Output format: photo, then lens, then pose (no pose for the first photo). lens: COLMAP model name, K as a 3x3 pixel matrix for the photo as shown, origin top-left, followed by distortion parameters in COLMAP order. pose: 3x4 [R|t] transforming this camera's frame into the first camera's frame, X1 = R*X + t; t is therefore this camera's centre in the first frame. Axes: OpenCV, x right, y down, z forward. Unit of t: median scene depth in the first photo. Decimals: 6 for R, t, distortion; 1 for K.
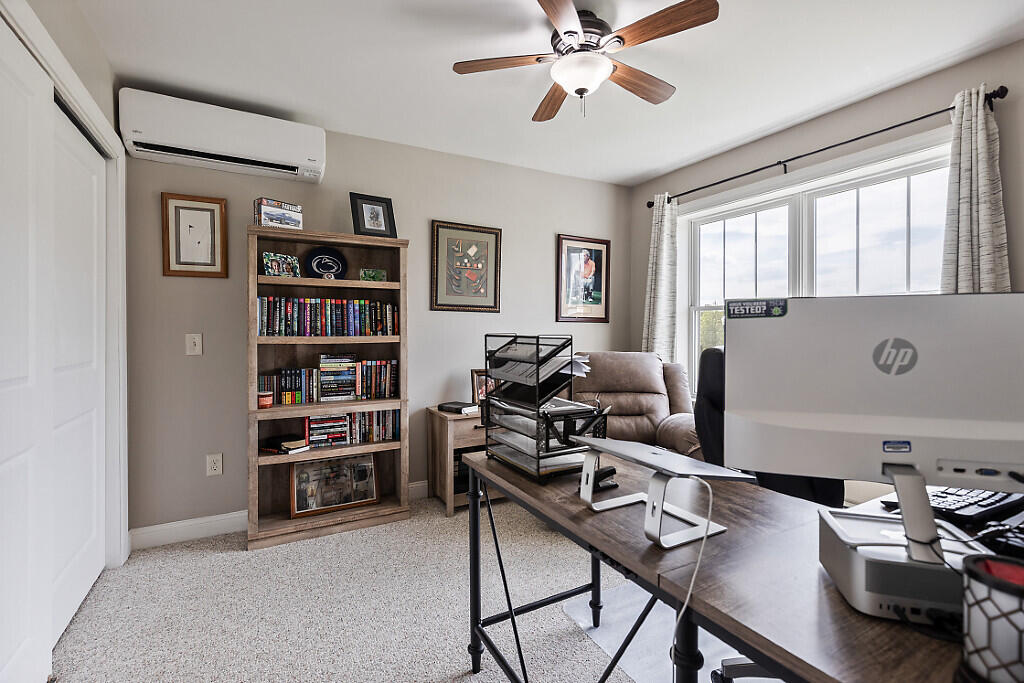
lens RADIAL K [[466.5, 0, 511.1], [0, 466.5, 337.5], [0, 0, 1]] dist [0.000672, -0.001399]
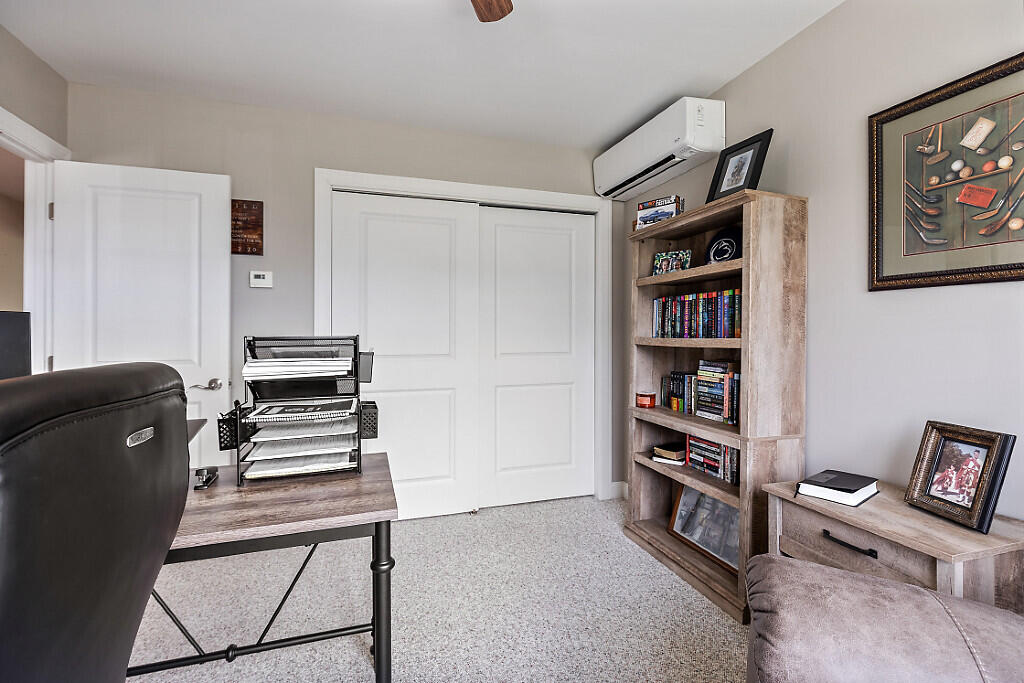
lens RADIAL K [[466.5, 0, 509.5], [0, 466.5, 334.5], [0, 0, 1]] dist [0.000672, -0.001399]
pose [[-0.196626, 0.001454, -0.980477, 0.478834], [-0.011865, 0.999922, 0.003862, -0.008427], [0.980407, 0.012393, -0.196594, 0.816844]]
